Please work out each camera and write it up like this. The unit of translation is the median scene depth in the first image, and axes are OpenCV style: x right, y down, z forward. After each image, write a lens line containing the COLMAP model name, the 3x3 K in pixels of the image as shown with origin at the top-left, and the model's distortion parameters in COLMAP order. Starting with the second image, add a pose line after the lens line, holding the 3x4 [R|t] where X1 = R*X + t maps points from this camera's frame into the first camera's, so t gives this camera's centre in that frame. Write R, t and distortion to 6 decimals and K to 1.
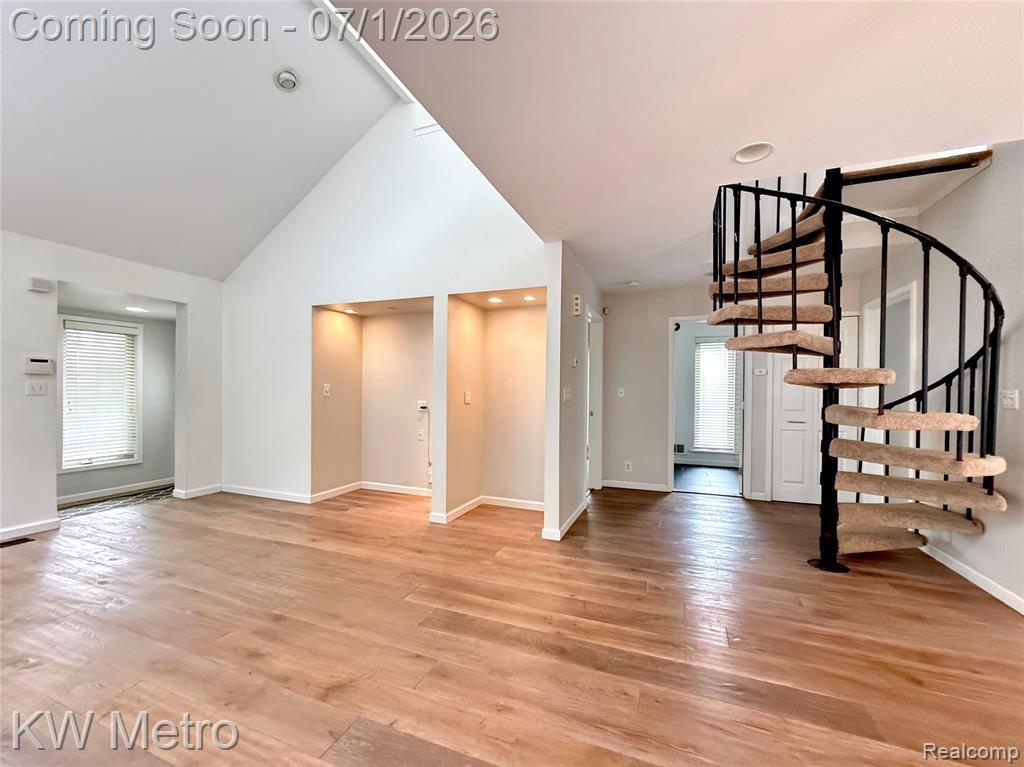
lens RADIAL K [[409.7, 0, 511.7], [0, 409.7, 390.9], [0, 0, 1]] dist [-0.002505, 0.000531]
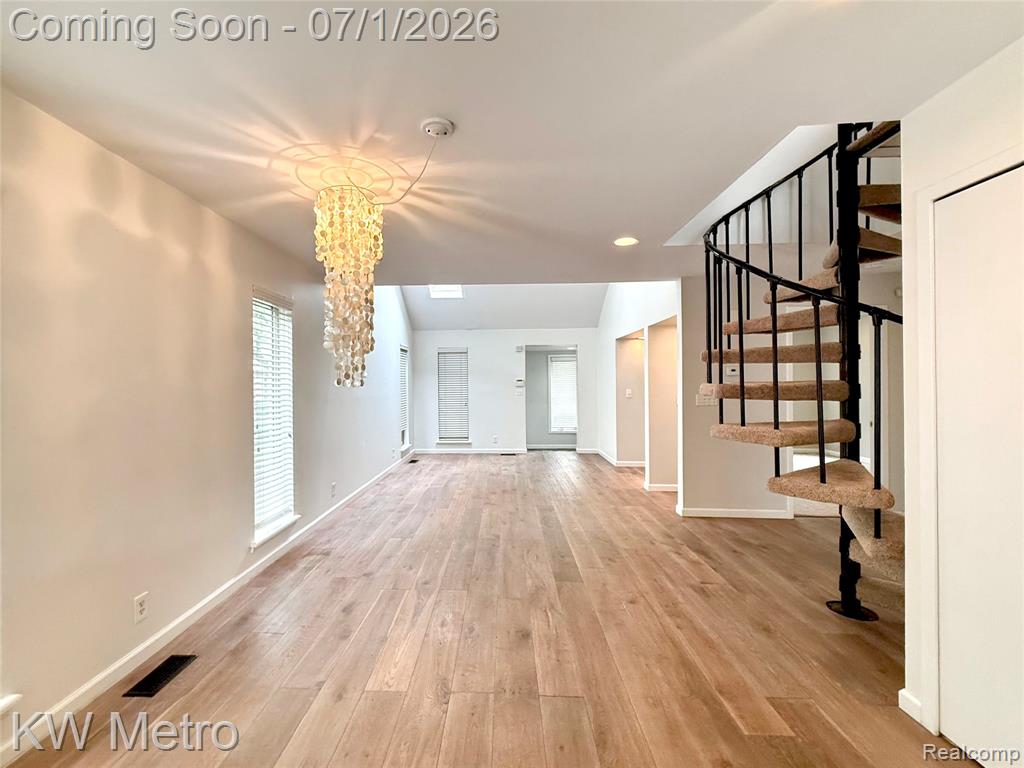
lens RADIAL K [[444.1, 0, 504.8], [0, 444.1, 381.3], [0, 0, 1]] dist [0.000324, 0.000159]
pose [[0.358018, -0.017873, -0.933543, 1.249458], [0.004046, 0.999837, -0.017590, -0.028097], [0.933706, 0.002520, 0.358032, 0.003141]]
